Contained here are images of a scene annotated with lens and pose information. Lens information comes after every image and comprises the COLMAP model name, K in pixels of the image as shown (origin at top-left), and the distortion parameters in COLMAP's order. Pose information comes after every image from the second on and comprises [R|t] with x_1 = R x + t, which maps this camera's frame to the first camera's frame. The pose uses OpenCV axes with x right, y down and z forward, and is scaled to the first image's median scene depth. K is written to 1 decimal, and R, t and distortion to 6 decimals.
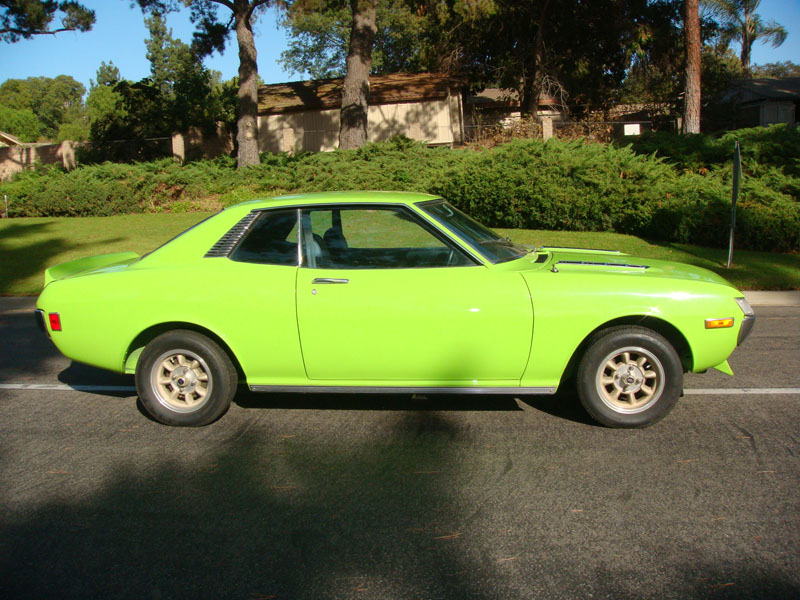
lens RADIAL K [[758.7, 0, 400.1], [0, 758.7, 301.0], [0, 0, 1]] dist [-0.024797, 0.000000]
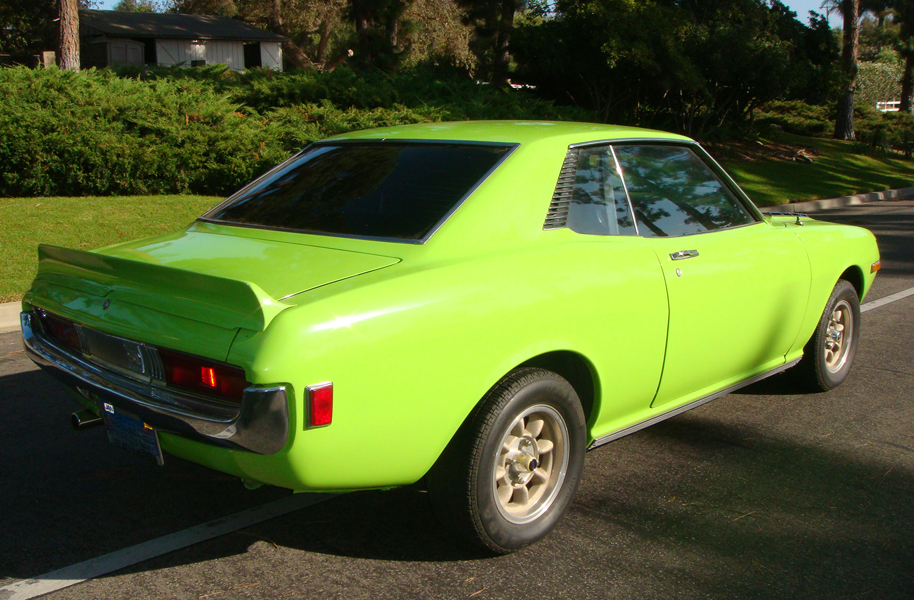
lens RADIAL K [[938.3, 0, 457.0], [0, 938.3, 298.6], [0, 0, 1]] dist [-0.025360, 0.000000]
pose [[0.697184, -0.124756, 0.705953, -0.208393], [0.112773, 0.991567, 0.063858, -0.016312], [-0.707966, 0.035091, 0.705374, 0.148794]]
